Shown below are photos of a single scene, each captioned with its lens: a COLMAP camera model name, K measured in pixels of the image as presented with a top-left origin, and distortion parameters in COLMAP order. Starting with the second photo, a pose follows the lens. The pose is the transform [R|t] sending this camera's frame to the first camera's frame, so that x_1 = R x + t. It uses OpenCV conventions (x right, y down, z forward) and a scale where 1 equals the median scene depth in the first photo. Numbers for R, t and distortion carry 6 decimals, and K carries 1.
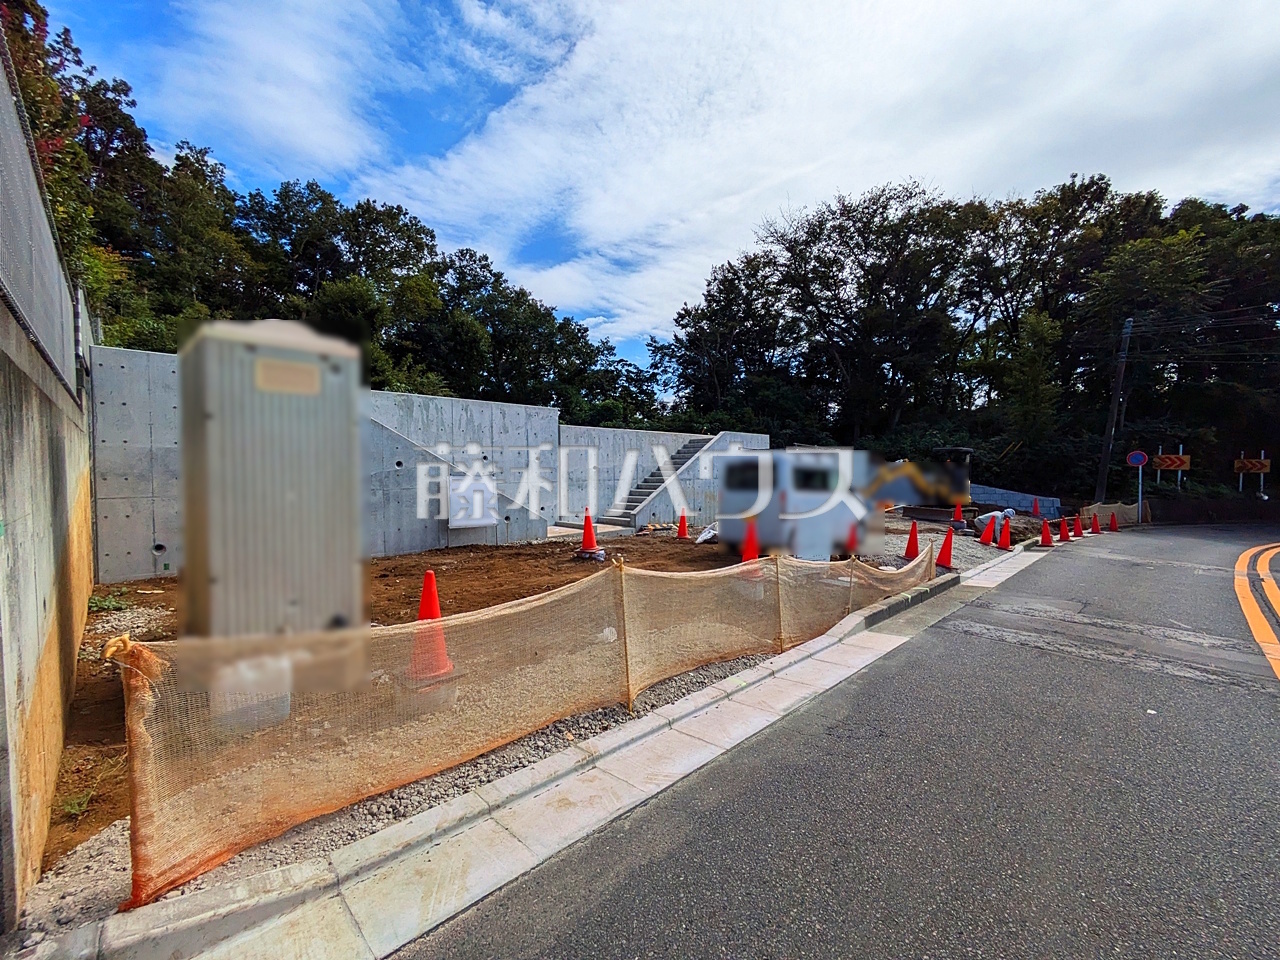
lens RADIAL K [[506.7, 0, 640.8], [0, 506.7, 476.8], [0, 0, 1]] dist [-0.002102, 0.001675]
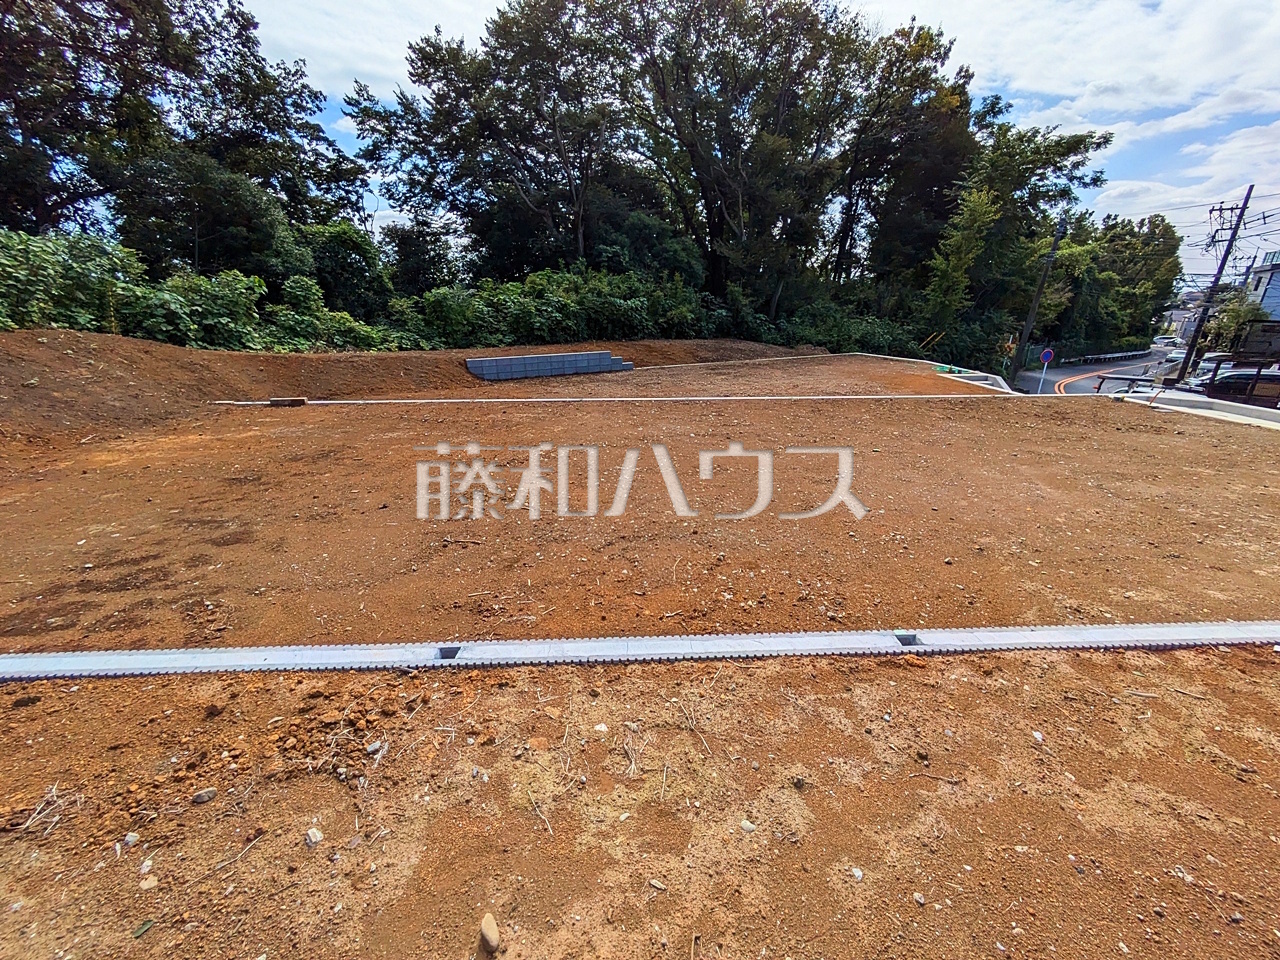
lens RADIAL K [[506.7, 0, 638.6], [0, 506.7, 479.9], [0, 0, 1]] dist [-0.002102, 0.001675]
pose [[0.689260, -0.241346, 0.683134, -0.256990], [0.009712, 0.945879, 0.324373, -0.077383], [-0.724449, -0.216943, 0.654301, 0.447353]]
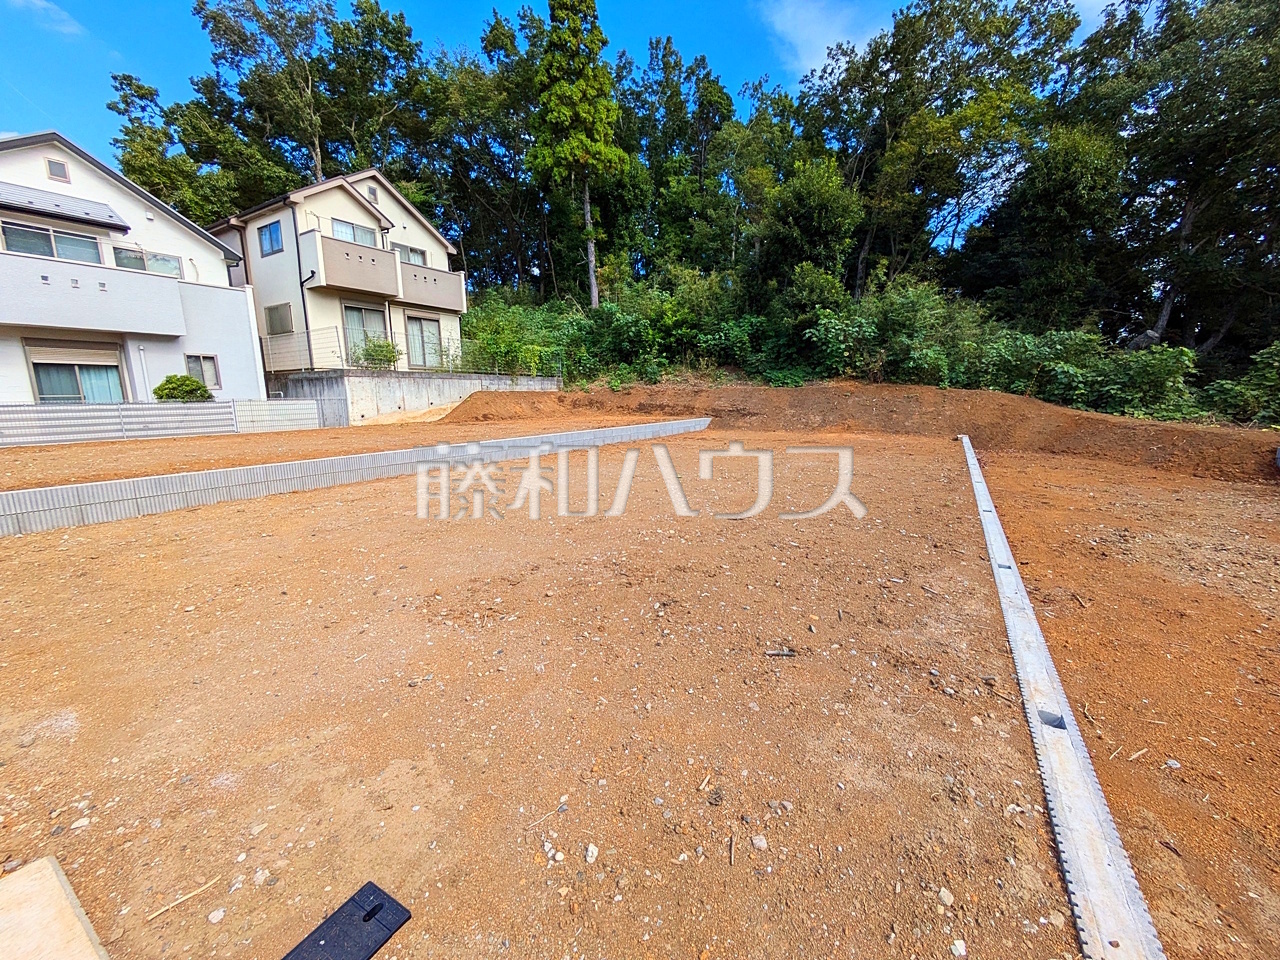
lens RADIAL K [[506.7, 0, 639.7], [0, 506.7, 479.5], [0, 0, 1]] dist [-0.002102, 0.001675]
pose [[0.223452, 0.167188, -0.960270, 0.073895], [-0.009704, 0.985513, 0.169325, -0.065599], [0.974667, -0.028517, 0.221837, 0.441355]]
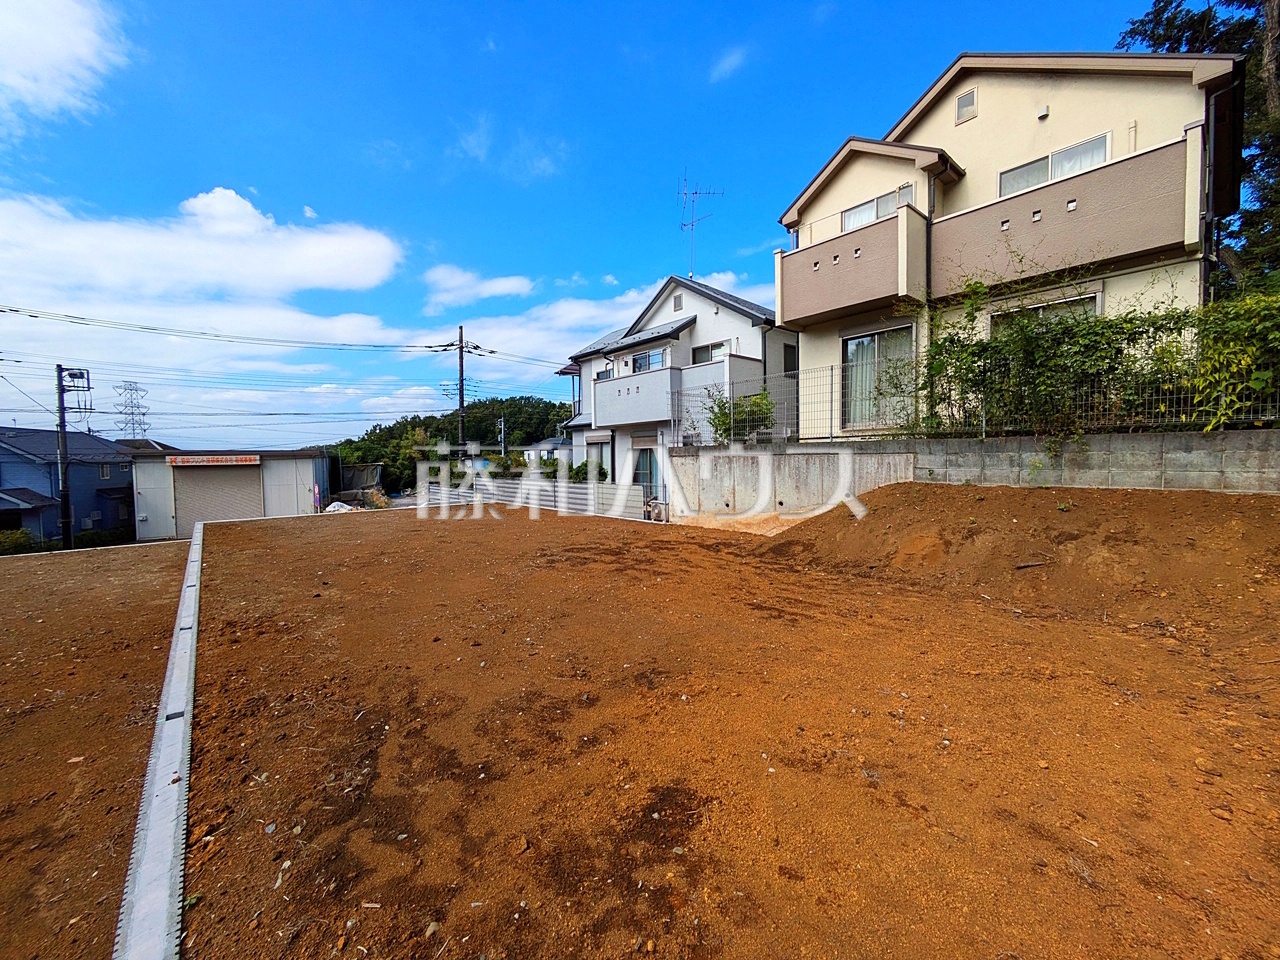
lens RADIAL K [[506.7, 0, 641.3], [0, 506.7, 480.1], [0, 0, 1]] dist [-0.002102, 0.001675]
pose [[-0.995450, 0.018446, 0.093478, -0.348488], [0.024420, 0.997704, 0.063175, -0.080161], [-0.092098, 0.065170, -0.993615, 0.590954]]
